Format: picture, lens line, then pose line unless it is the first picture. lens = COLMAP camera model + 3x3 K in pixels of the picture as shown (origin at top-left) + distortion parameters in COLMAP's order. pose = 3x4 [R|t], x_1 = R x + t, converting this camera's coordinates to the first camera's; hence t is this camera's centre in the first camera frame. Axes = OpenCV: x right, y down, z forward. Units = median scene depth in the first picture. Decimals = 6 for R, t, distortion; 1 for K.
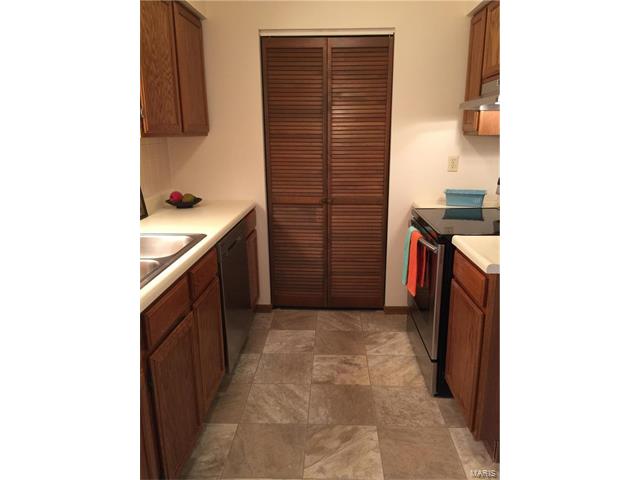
lens RADIAL K [[412.9, 0, 320.0], [0, 412.9, 240.0], [0, 0, 1]] dist [0.104987, -0.155241]
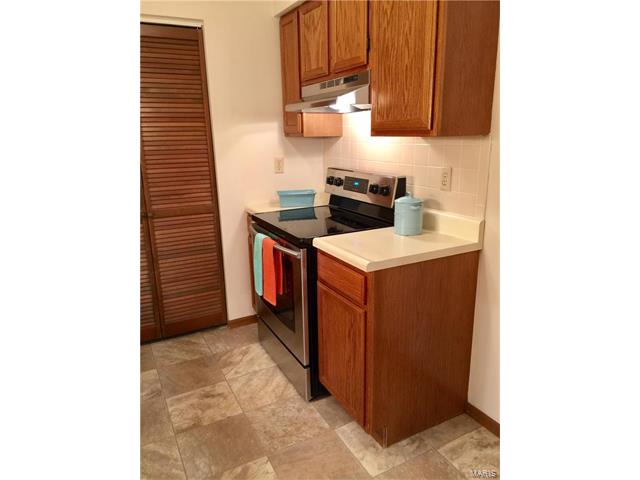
lens RADIAL K [[412.9, 0, 320.0], [0, 412.9, 240.0], [0, 0, 1]] dist [0.104987, -0.155241]
pose [[0.868558, -0.135313, 0.476758, -0.099587], [0.135163, 0.990212, 0.034800, -0.027993], [-0.476800, 0.034214, 0.878346, 0.089380]]
